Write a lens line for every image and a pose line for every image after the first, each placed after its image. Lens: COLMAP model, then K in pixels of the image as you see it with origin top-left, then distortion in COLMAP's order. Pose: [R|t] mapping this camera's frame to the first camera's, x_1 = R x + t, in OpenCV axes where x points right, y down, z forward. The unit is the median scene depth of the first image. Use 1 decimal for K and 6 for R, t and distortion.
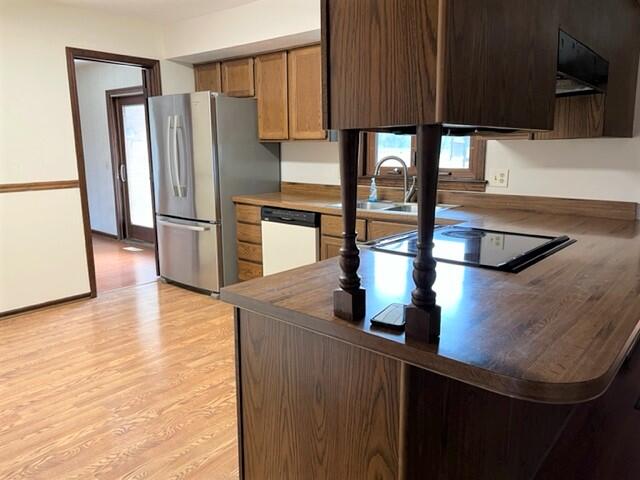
lens RADIAL K [[483.3, 0, 320.0], [0, 483.3, 240.0], [0, 0, 1]] dist [0.067085, -0.122941]
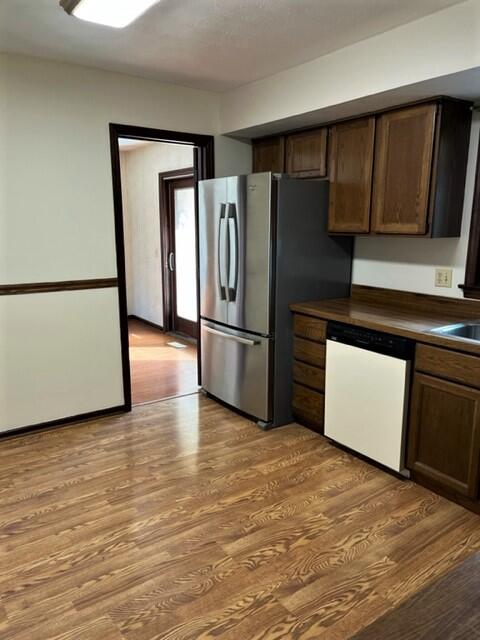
lens RADIAL K [[483.3, 0, 241.5], [0, 483.3, 323.2], [0, 0, 1]] dist [0.067085, -0.122941]
pose [[0.967163, 0.055893, -0.247935, -0.060532], [-0.052905, 0.998424, 0.018706, -0.070084], [0.248590, -0.004975, 0.968596, 0.212963]]
